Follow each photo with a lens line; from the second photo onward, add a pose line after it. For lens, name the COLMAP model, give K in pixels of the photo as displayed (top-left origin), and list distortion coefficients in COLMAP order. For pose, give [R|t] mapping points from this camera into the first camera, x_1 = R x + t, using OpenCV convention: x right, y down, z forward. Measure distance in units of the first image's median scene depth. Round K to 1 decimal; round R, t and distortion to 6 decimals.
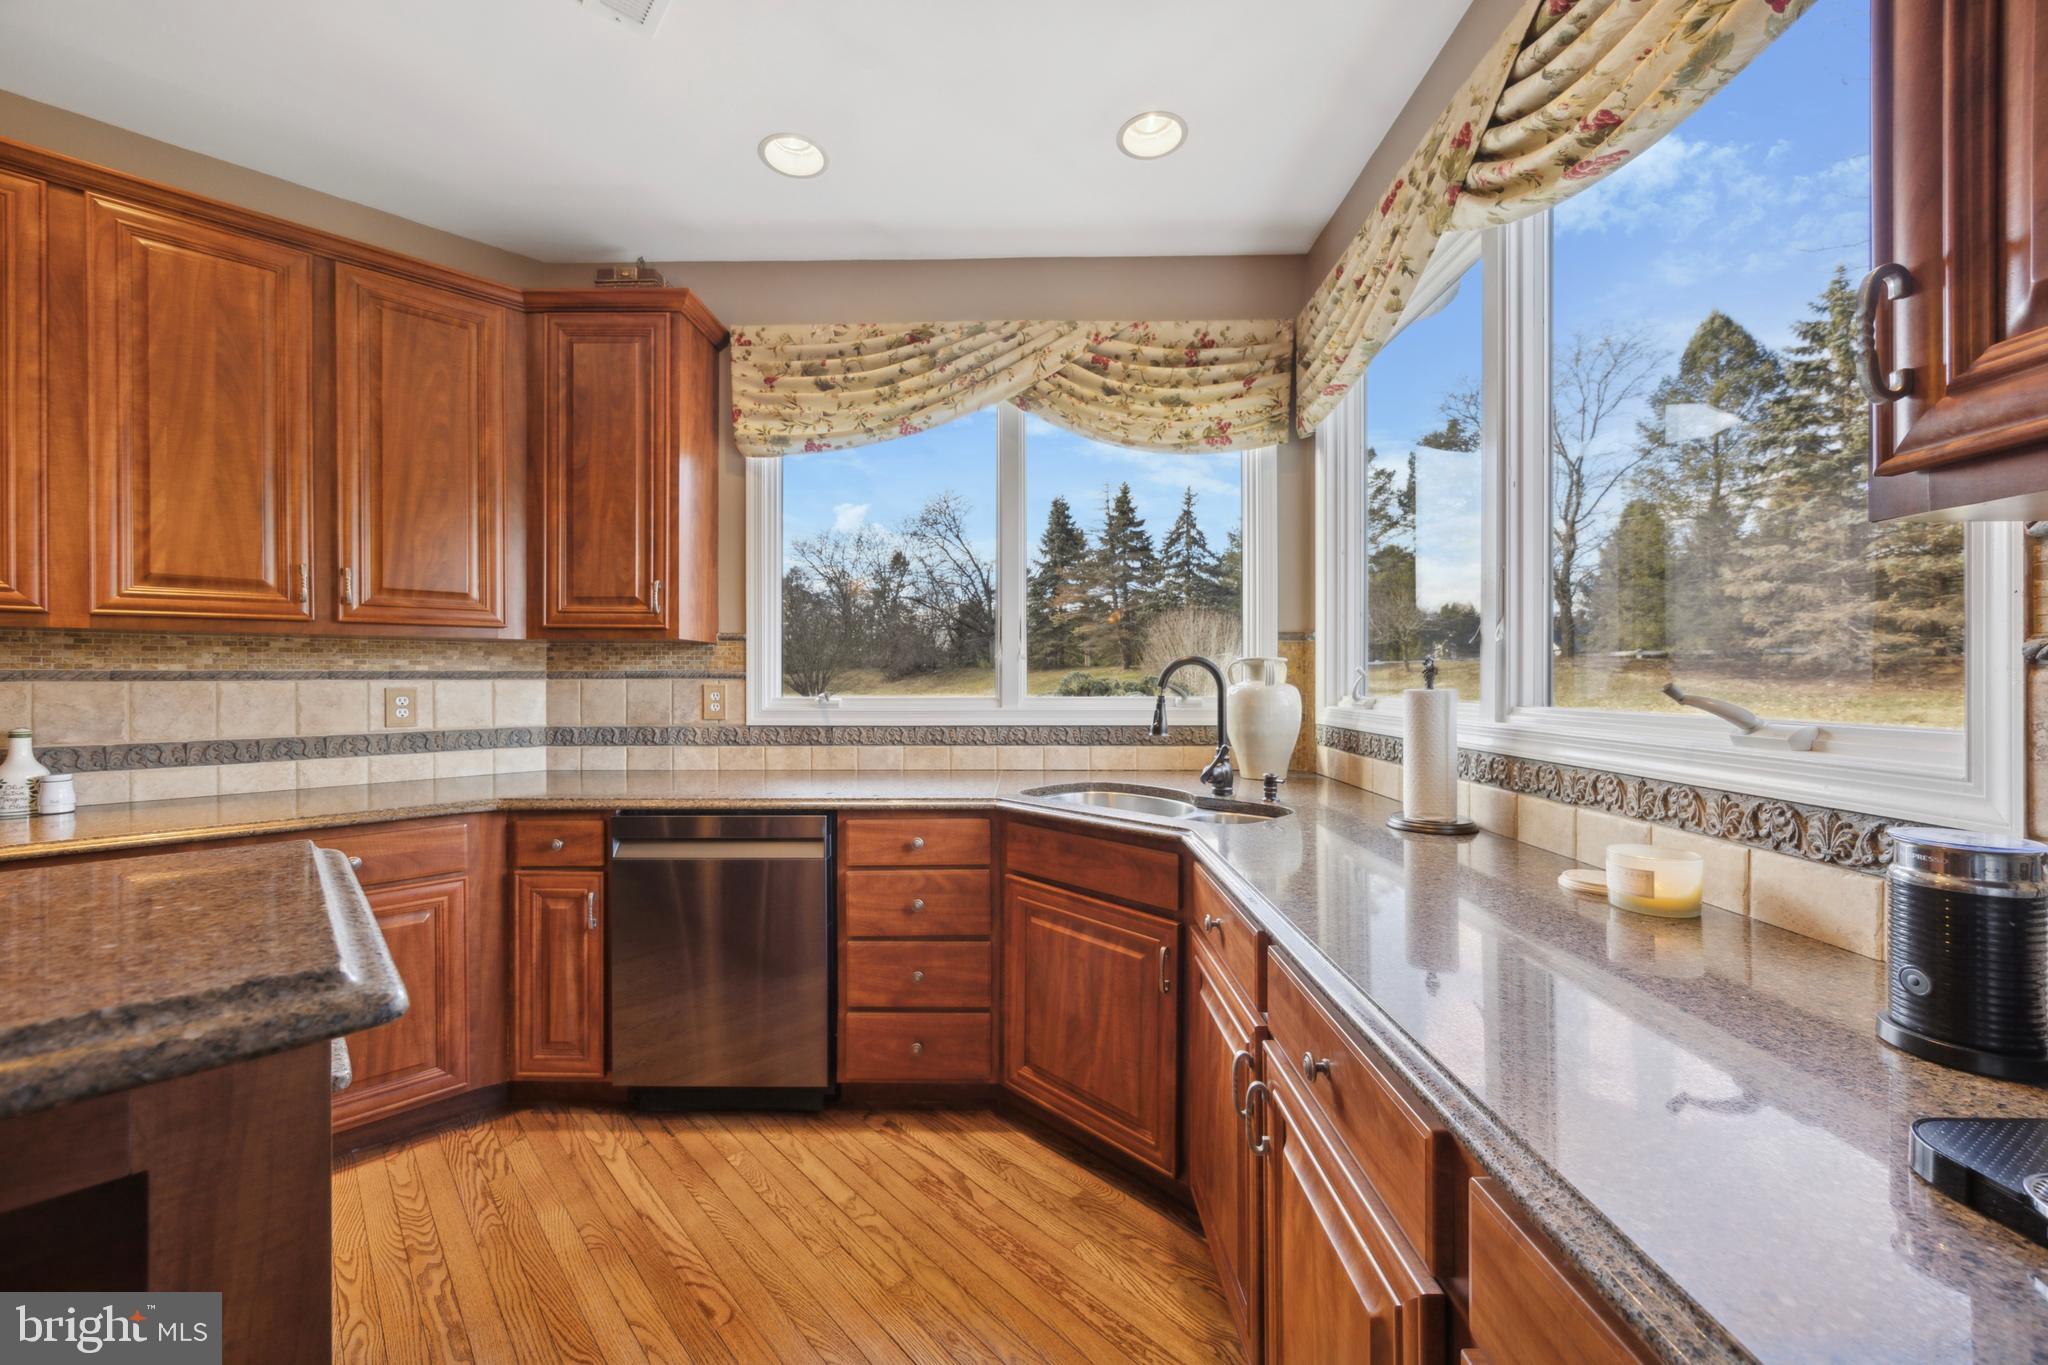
lens RADIAL K [[781.9, 0, 1015.1], [0, 781.9, 676.1], [0, 0, 1]] dist [-0.002624, -0.000758]
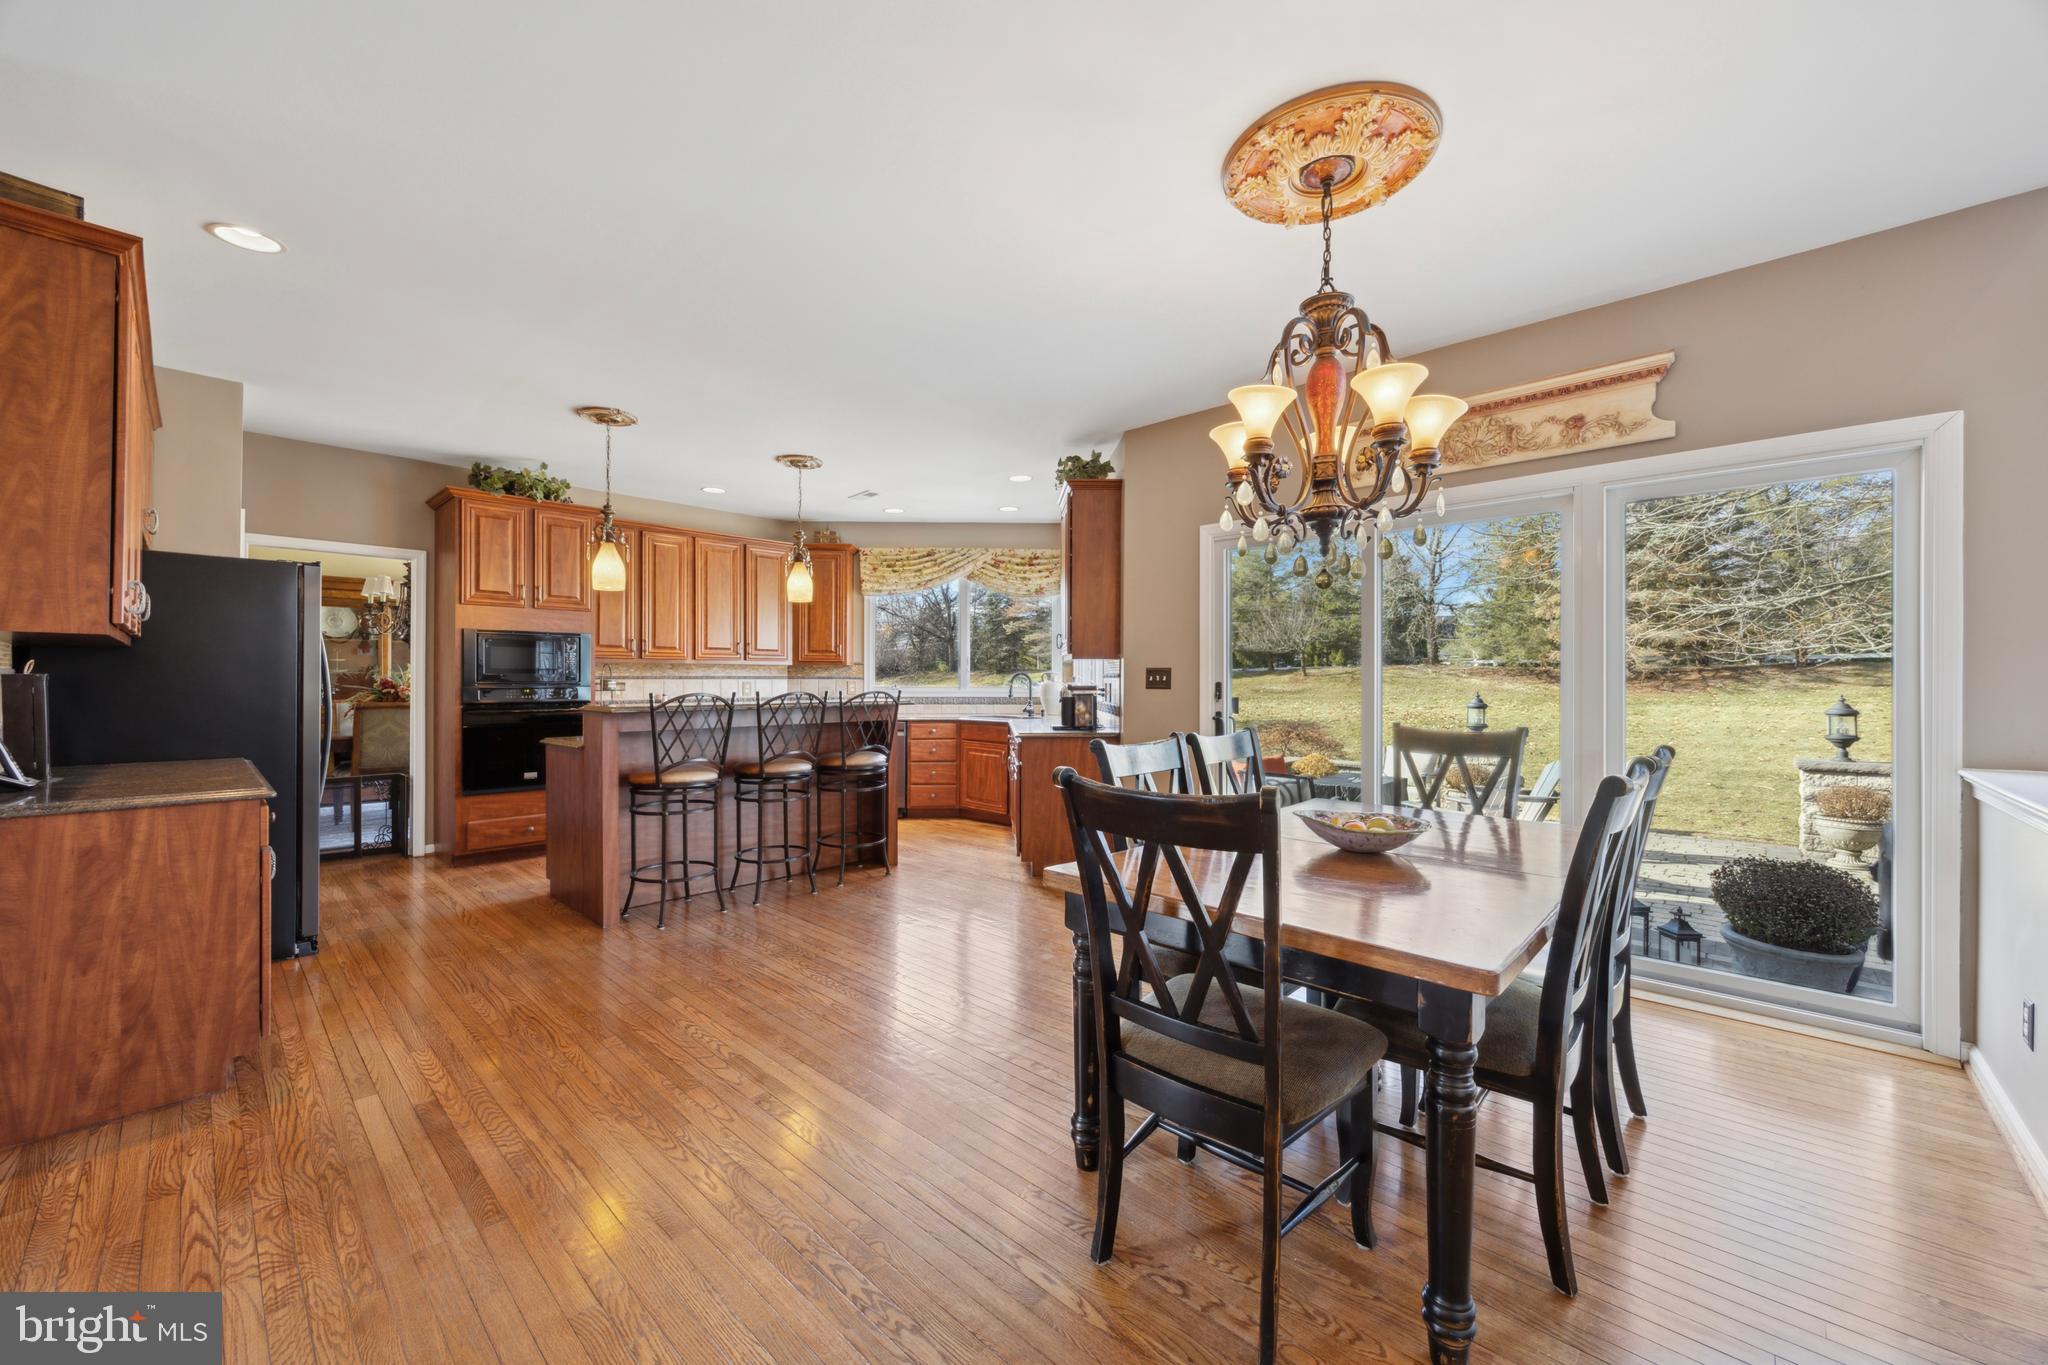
lens RADIAL K [[781.9, 0, 1017.4], [0, 781.9, 682.0], [0, 0, 1]] dist [-0.002624, -0.000758]
pose [[0.998419, 0.004272, 0.056044, 0.028536], [-0.004518, 0.999981, 0.004264, -0.000850], [-0.056025, -0.004511, 0.998419, -1.749763]]
